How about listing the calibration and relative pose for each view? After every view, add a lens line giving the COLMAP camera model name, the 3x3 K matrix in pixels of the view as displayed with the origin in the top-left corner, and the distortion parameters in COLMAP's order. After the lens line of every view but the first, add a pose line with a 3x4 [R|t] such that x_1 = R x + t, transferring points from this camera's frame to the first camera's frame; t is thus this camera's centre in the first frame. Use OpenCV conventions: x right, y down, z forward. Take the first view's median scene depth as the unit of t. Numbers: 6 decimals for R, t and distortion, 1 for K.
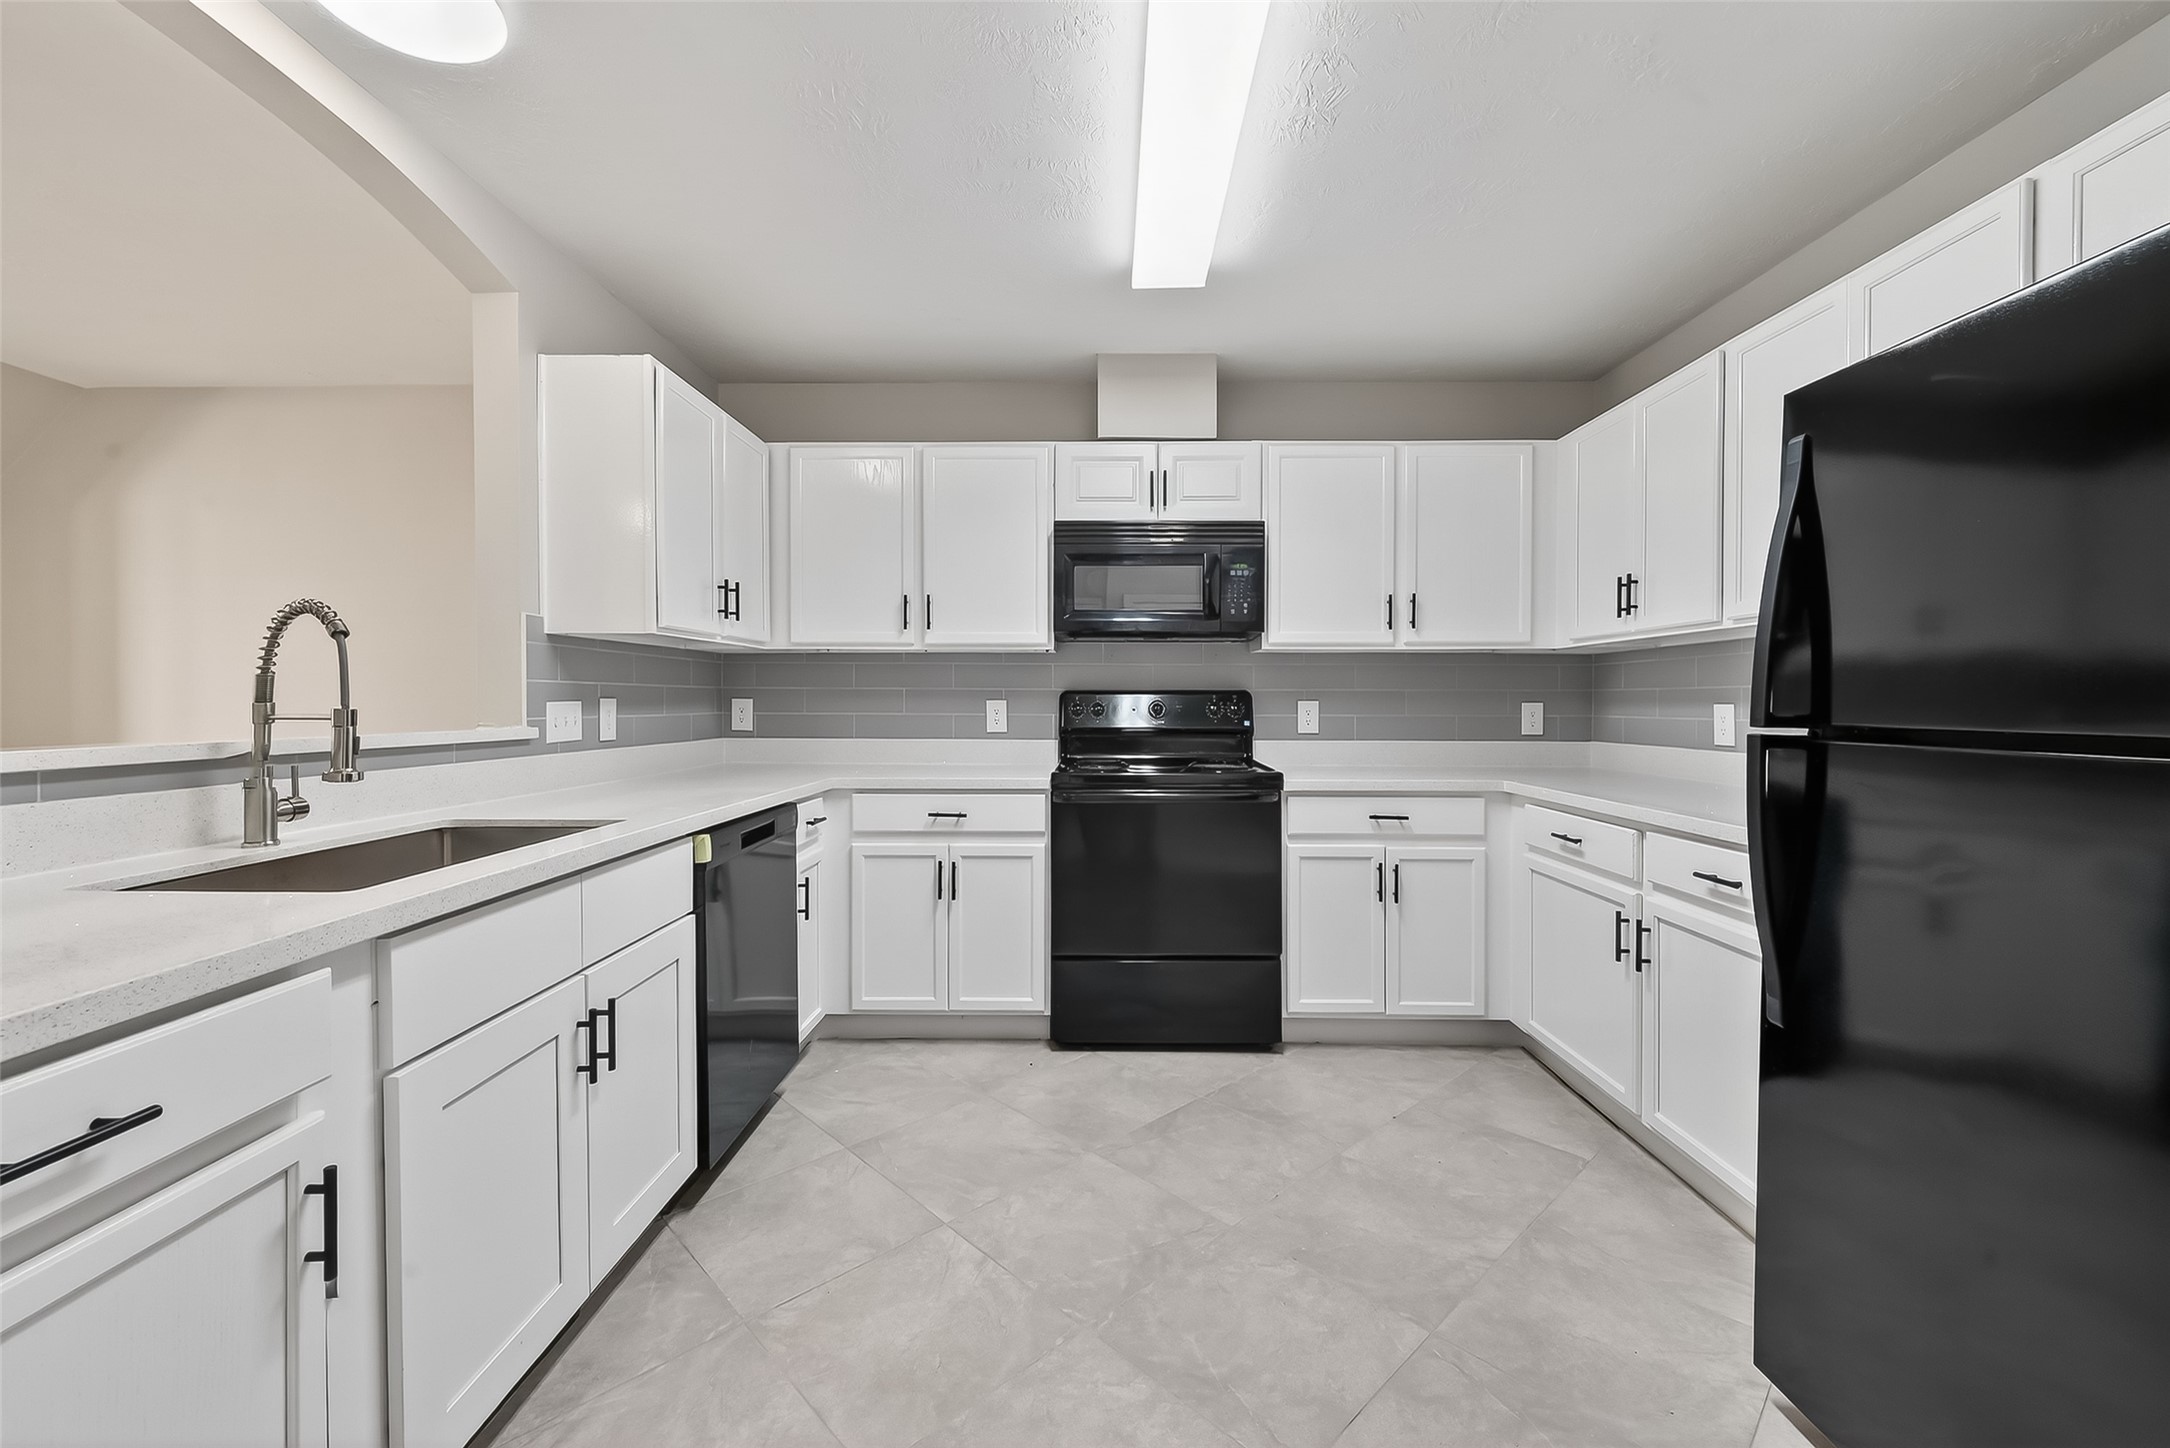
lens RADIAL K [[877.1, 0, 1083.4], [0, 877.1, 715.5], [0, 0, 1]] dist [0.006143, -0.000087]
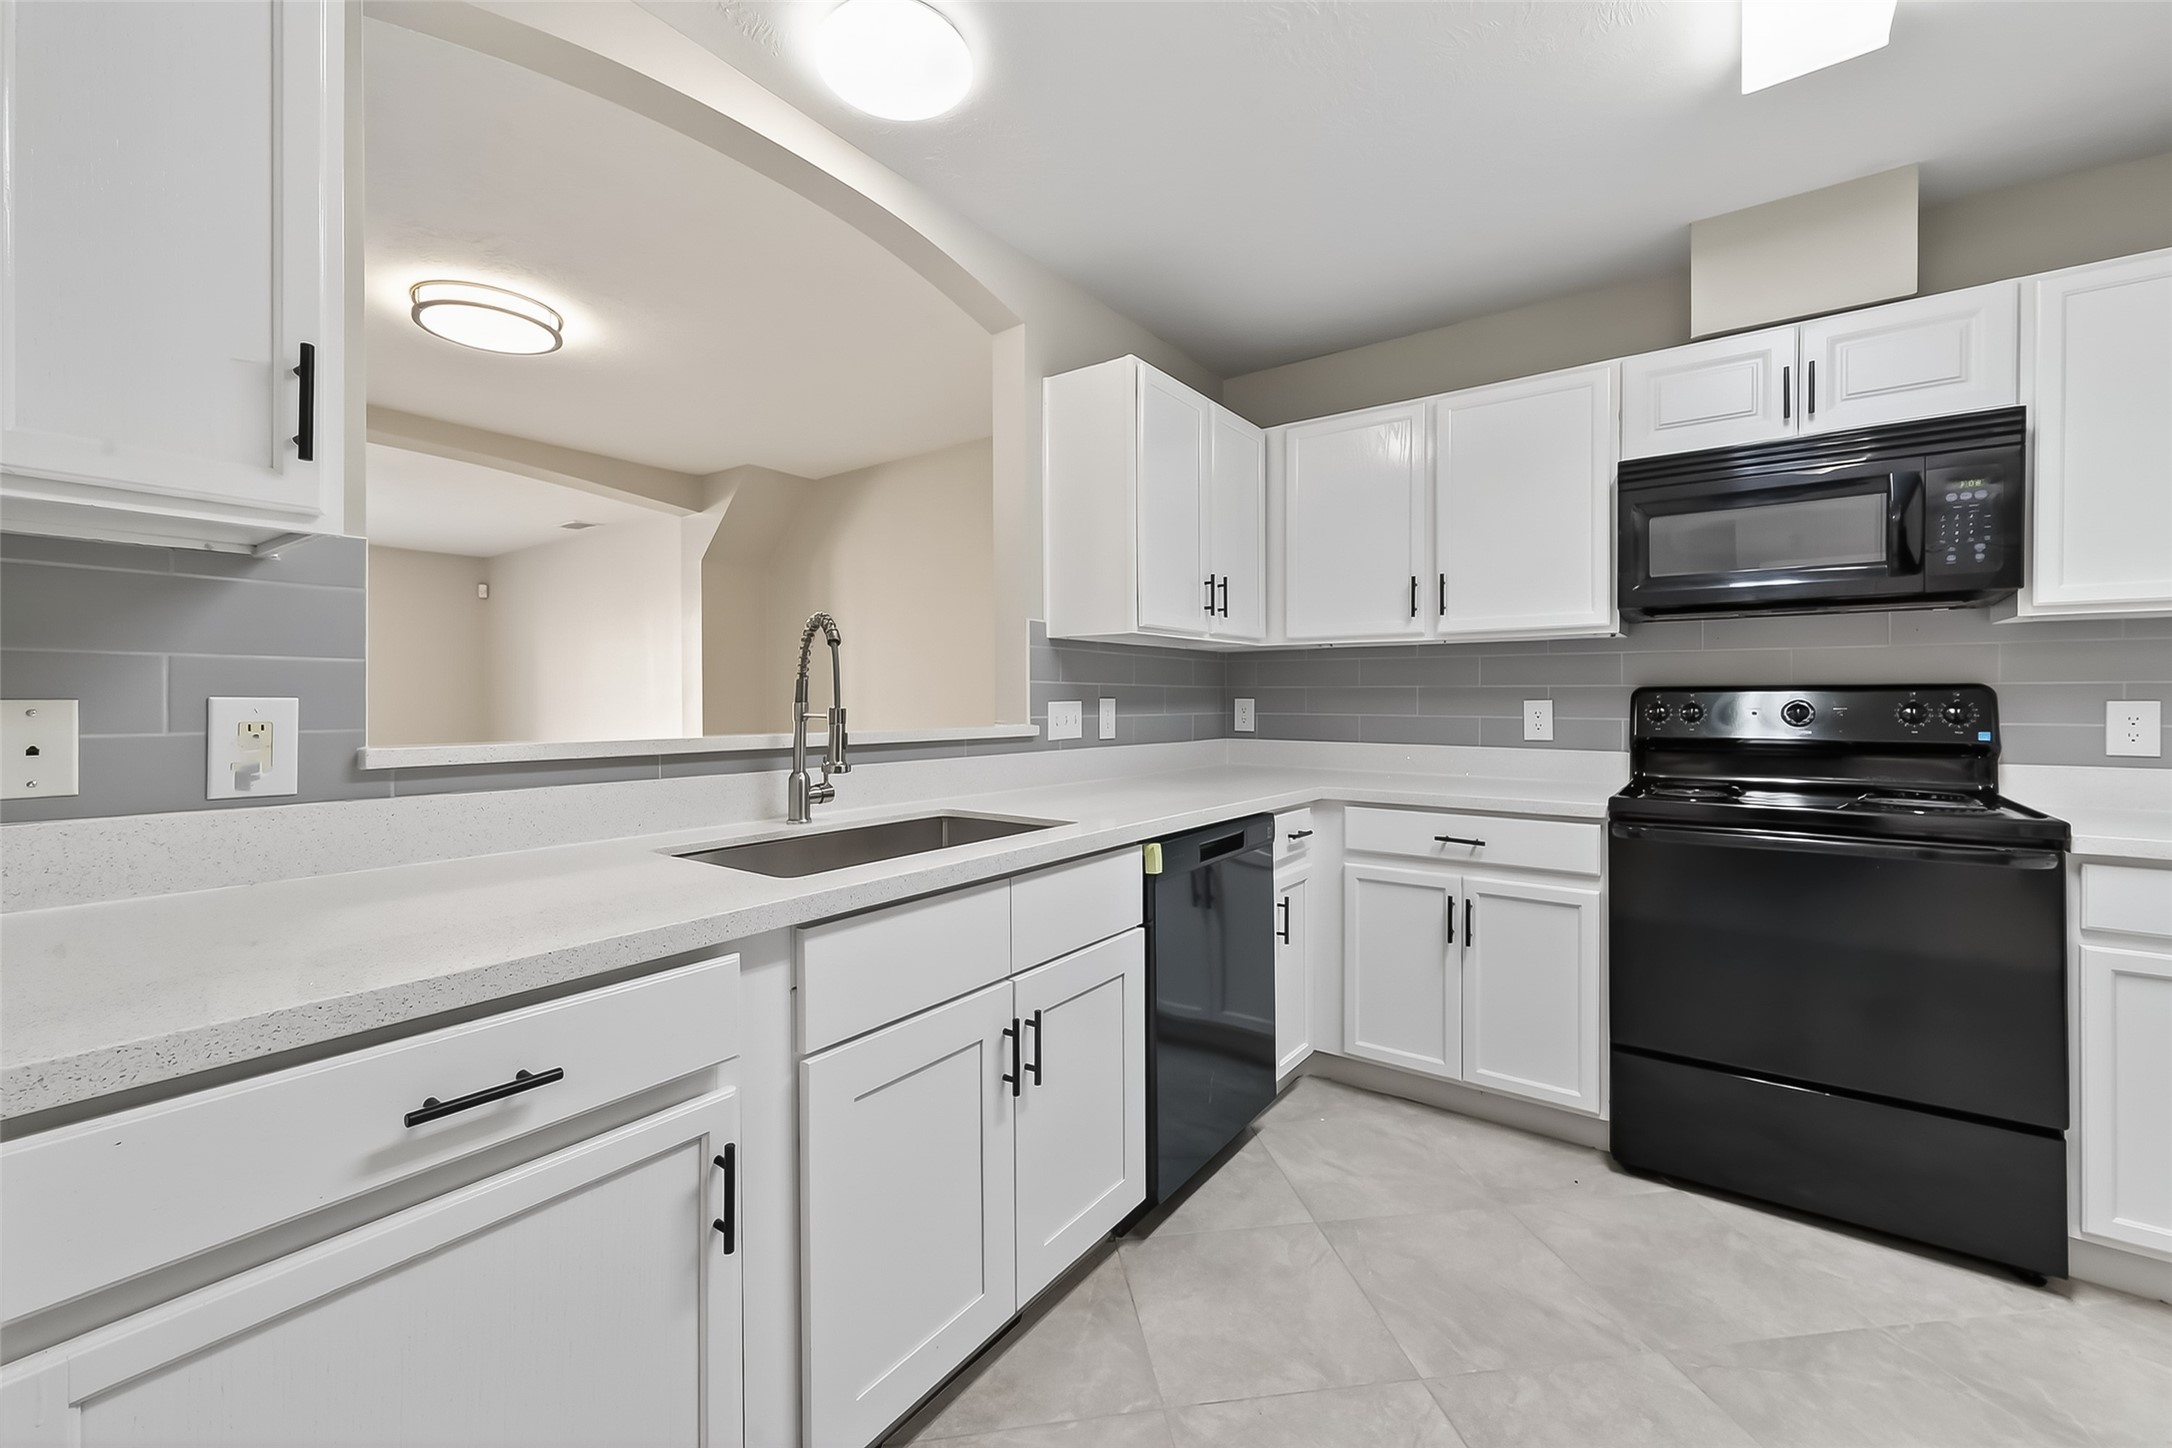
lens RADIAL K [[877.9, 0, 1076.5], [0, 877.9, 704.4], [0, 0, 1]] dist [0.006143, -0.000087]
pose [[0.813282, 0.002141, -0.581865, 0.037182], [-0.009304, 0.999913, -0.009326, -0.002863], [0.581795, 0.012998, 0.813232, 0.153953]]
